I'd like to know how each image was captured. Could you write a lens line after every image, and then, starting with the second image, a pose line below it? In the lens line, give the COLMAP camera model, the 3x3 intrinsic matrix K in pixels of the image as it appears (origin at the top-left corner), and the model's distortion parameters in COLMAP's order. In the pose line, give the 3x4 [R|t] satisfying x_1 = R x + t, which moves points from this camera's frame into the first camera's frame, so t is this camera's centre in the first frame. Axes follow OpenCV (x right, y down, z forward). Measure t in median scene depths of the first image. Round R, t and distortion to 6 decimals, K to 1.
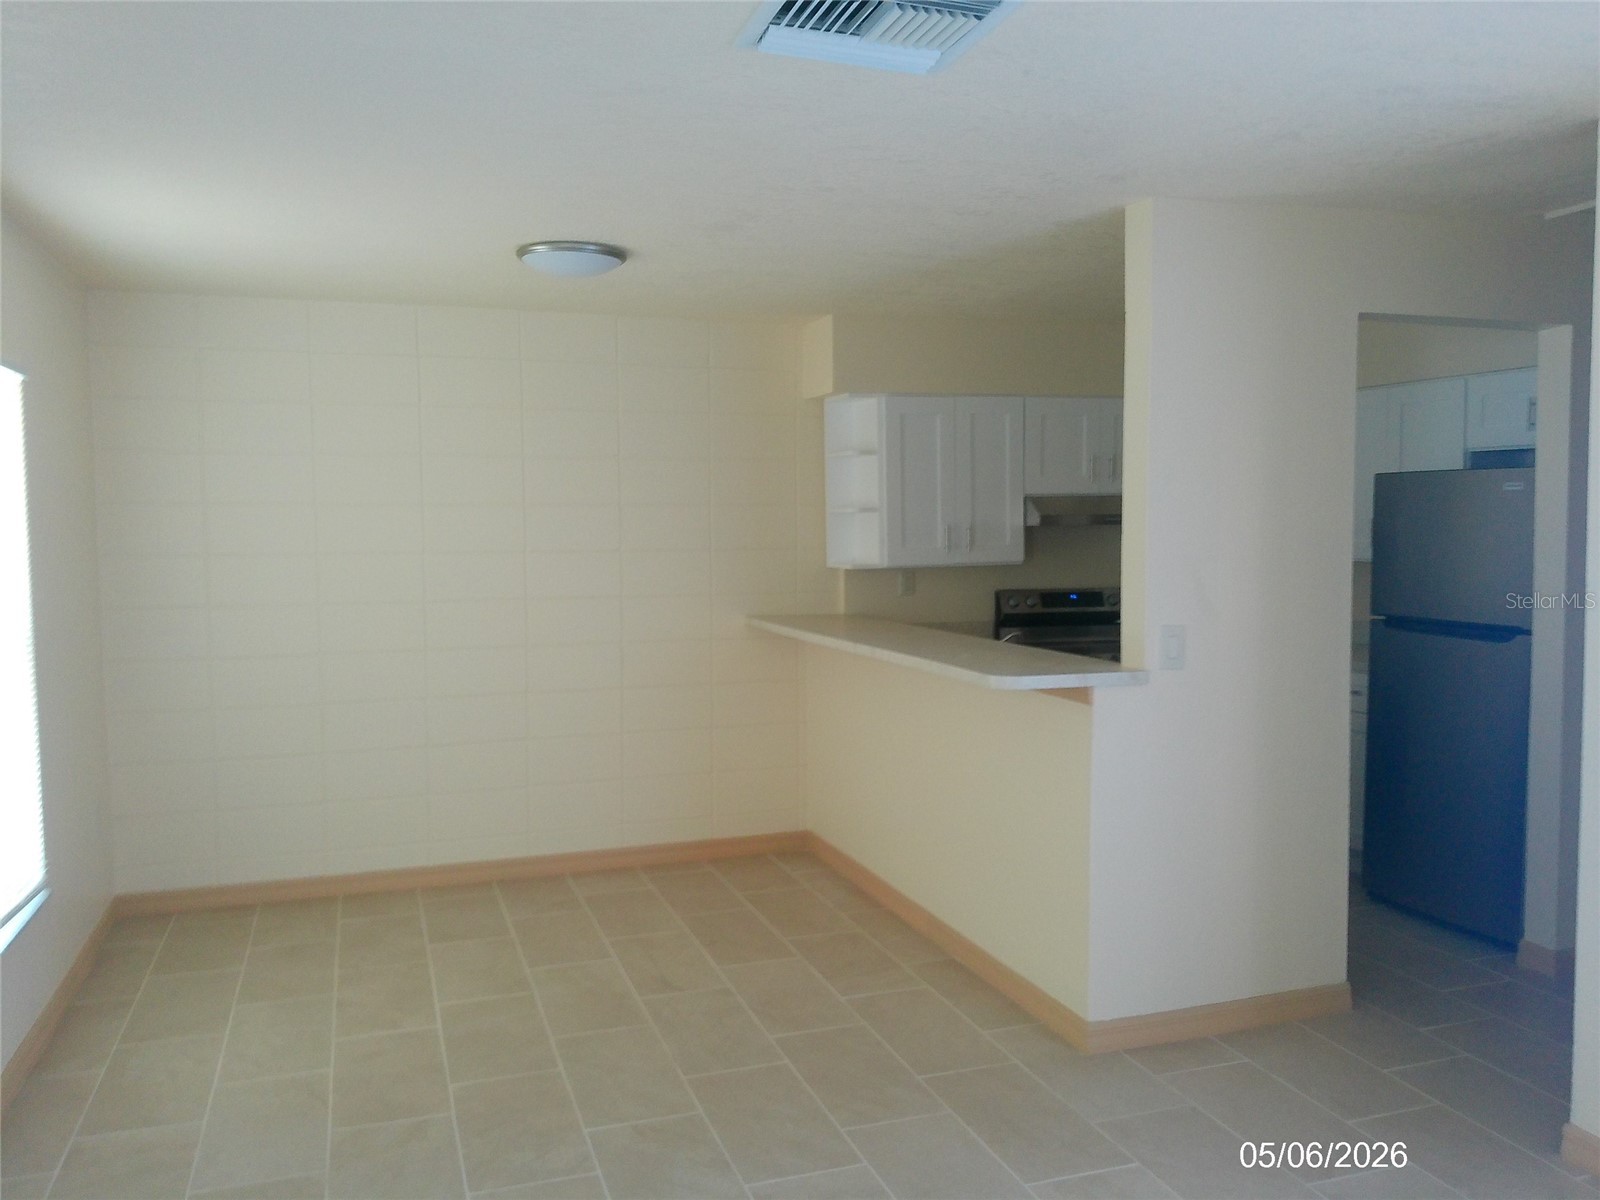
lens RADIAL K [[1304.5, 0, 800.0], [0, 1304.5, 600.0], [0, 0, 1]] dist [0.137149, -0.224666]
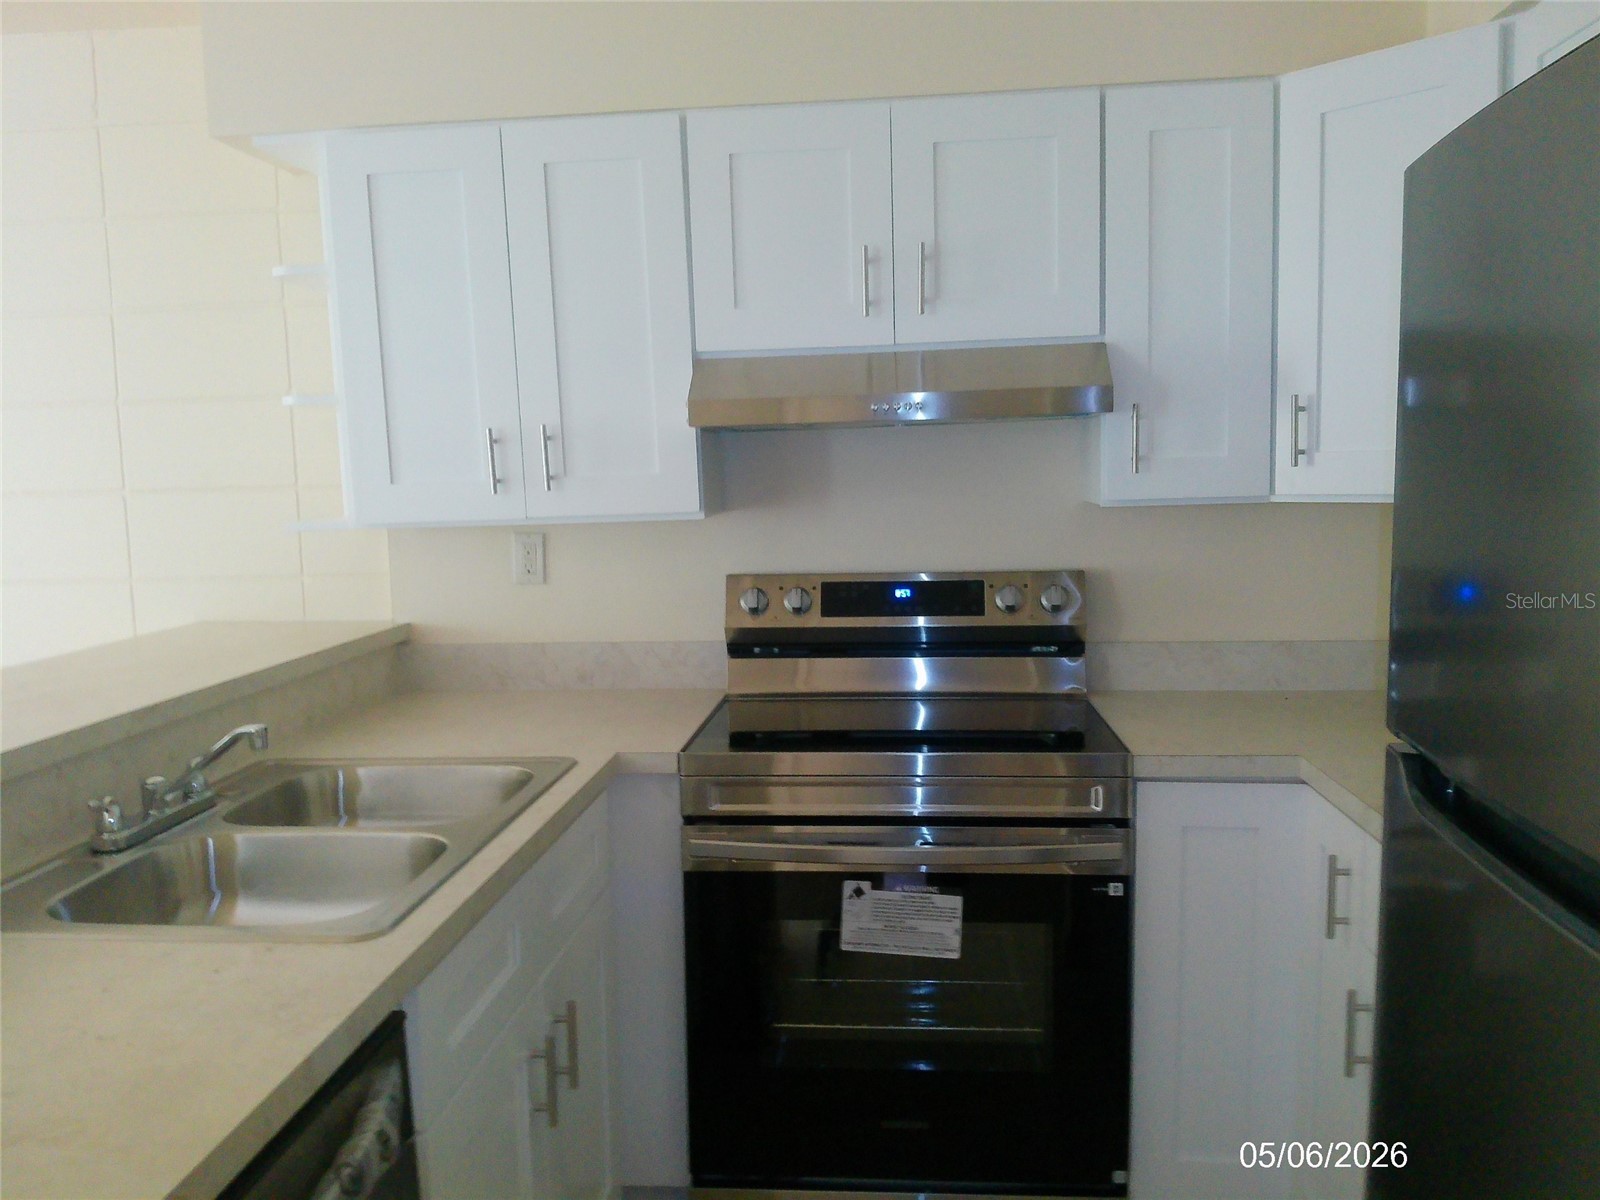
lens RADIAL K [[1304.5, 0, 800.0], [0, 1304.5, 600.0], [0, 0, 1]] dist [0.137149, -0.224666]
pose [[0.913340, 0.026542, -0.406331, 0.393003], [-0.005566, 0.998594, 0.052717, -0.025208], [0.407159, -0.045887, 0.912204, 0.652743]]
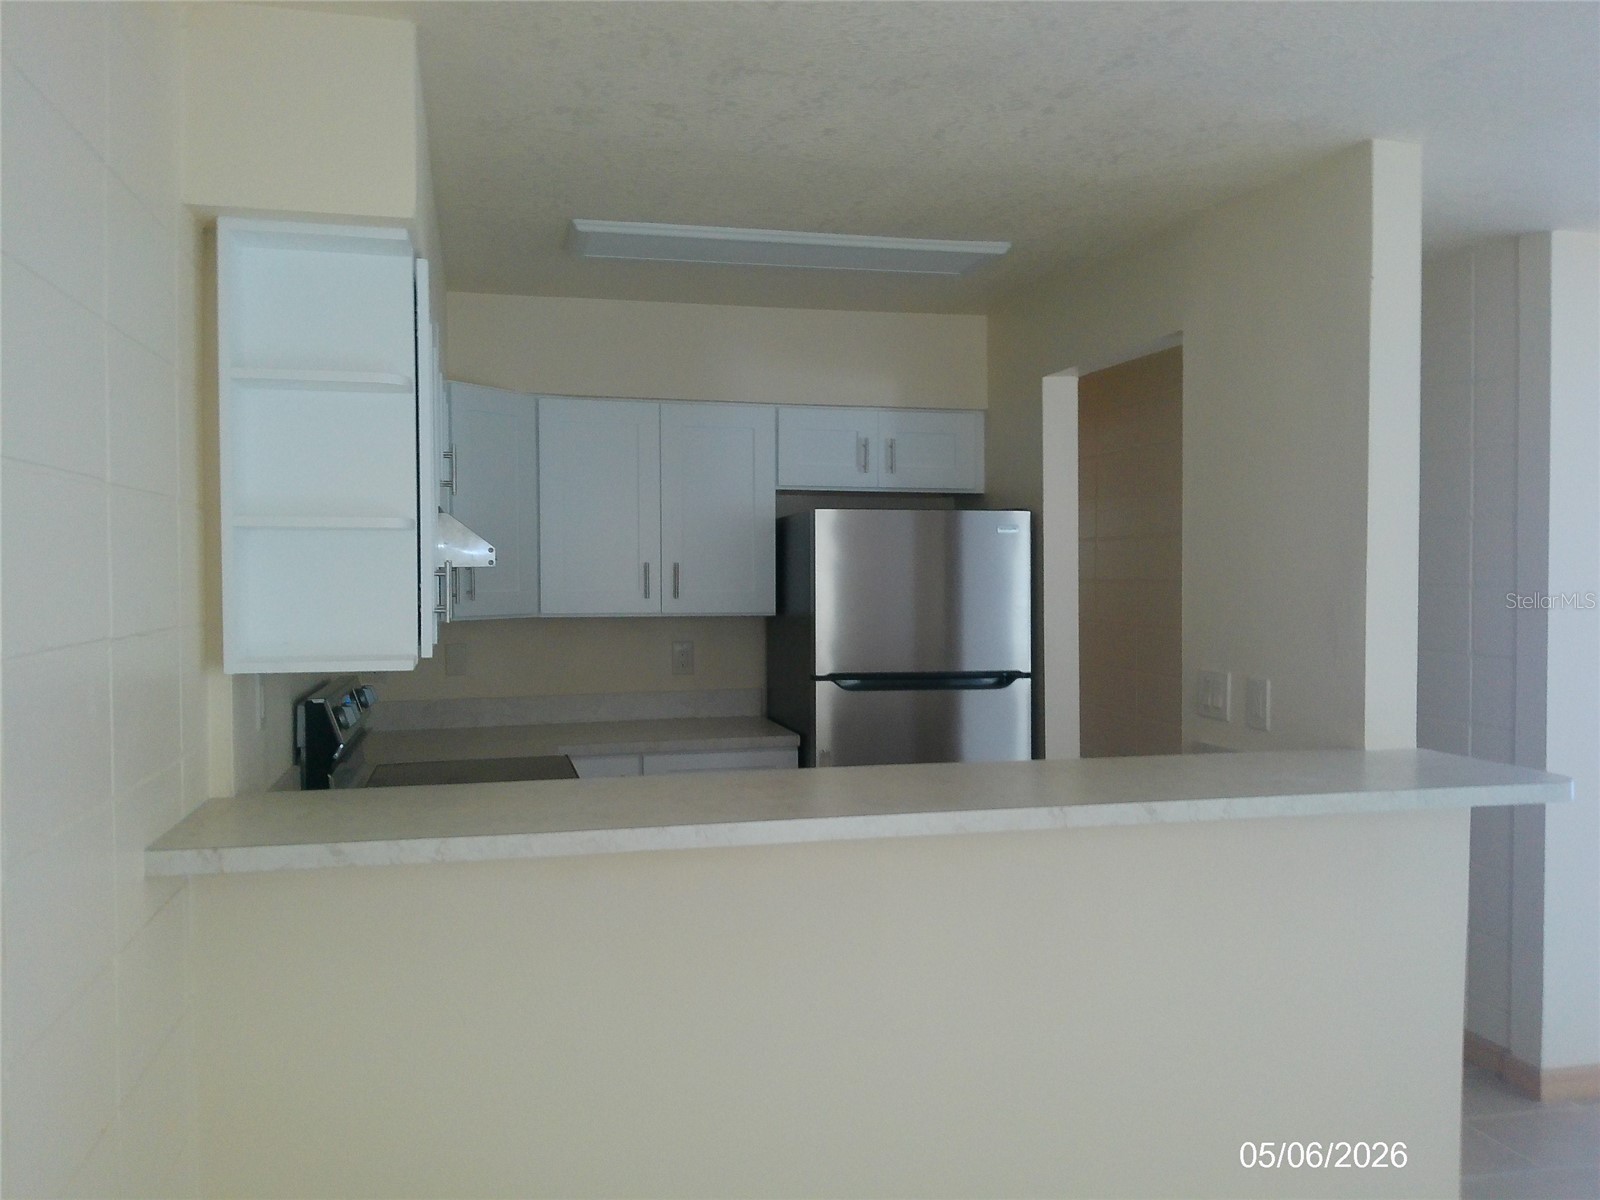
lens RADIAL K [[1304.5, 0, 800.0], [0, 1304.5, 600.0], [0, 0, 1]] dist [0.137149, -0.224666]
pose [[0.101026, -0.012779, 0.994802, -0.351808], [0.065384, 0.997841, 0.006178, -0.038411], [-0.992733, 0.064420, 0.101644, 0.839553]]
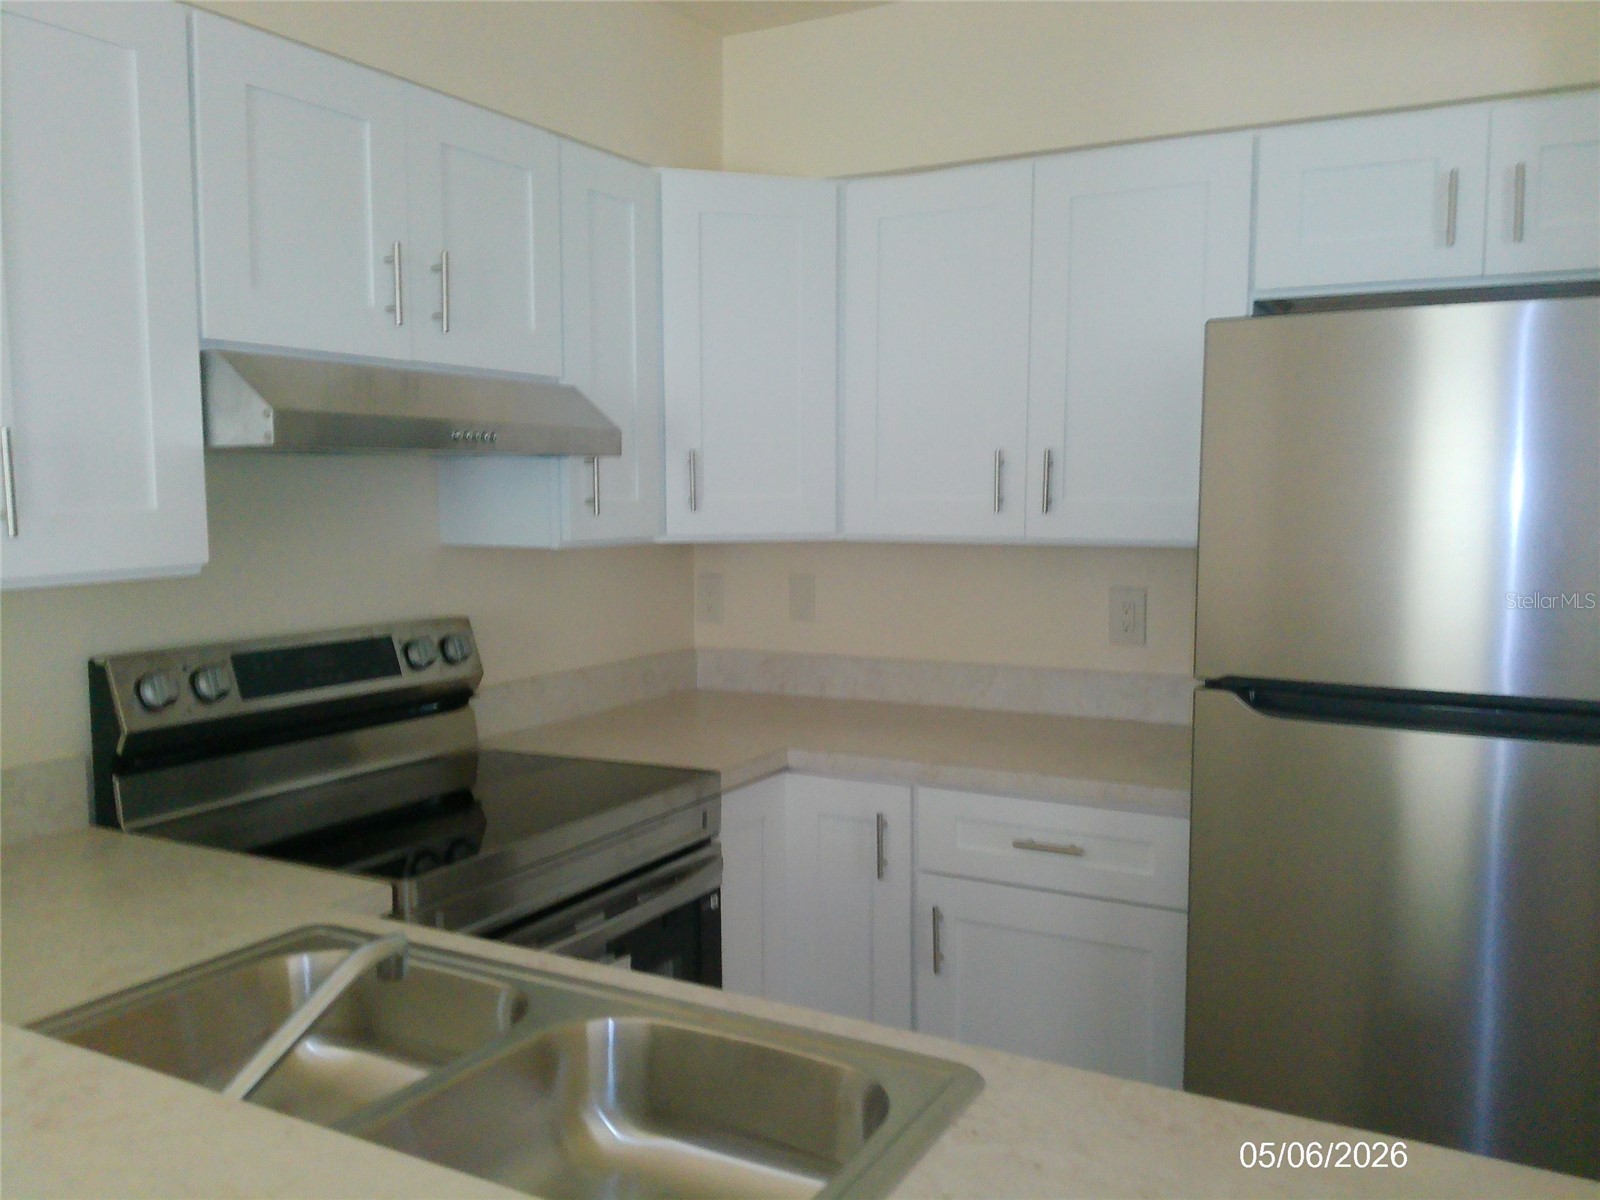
lens RADIAL K [[1304.5, 0, 800.0], [0, 1304.5, 600.0], [0, 0, 1]] dist [0.137149, -0.224666]
pose [[0.739827, -0.052071, 0.670779, 0.069340], [0.039942, 0.998641, 0.033468, -0.027906], [-0.671611, 0.002031, 0.740902, 0.715663]]
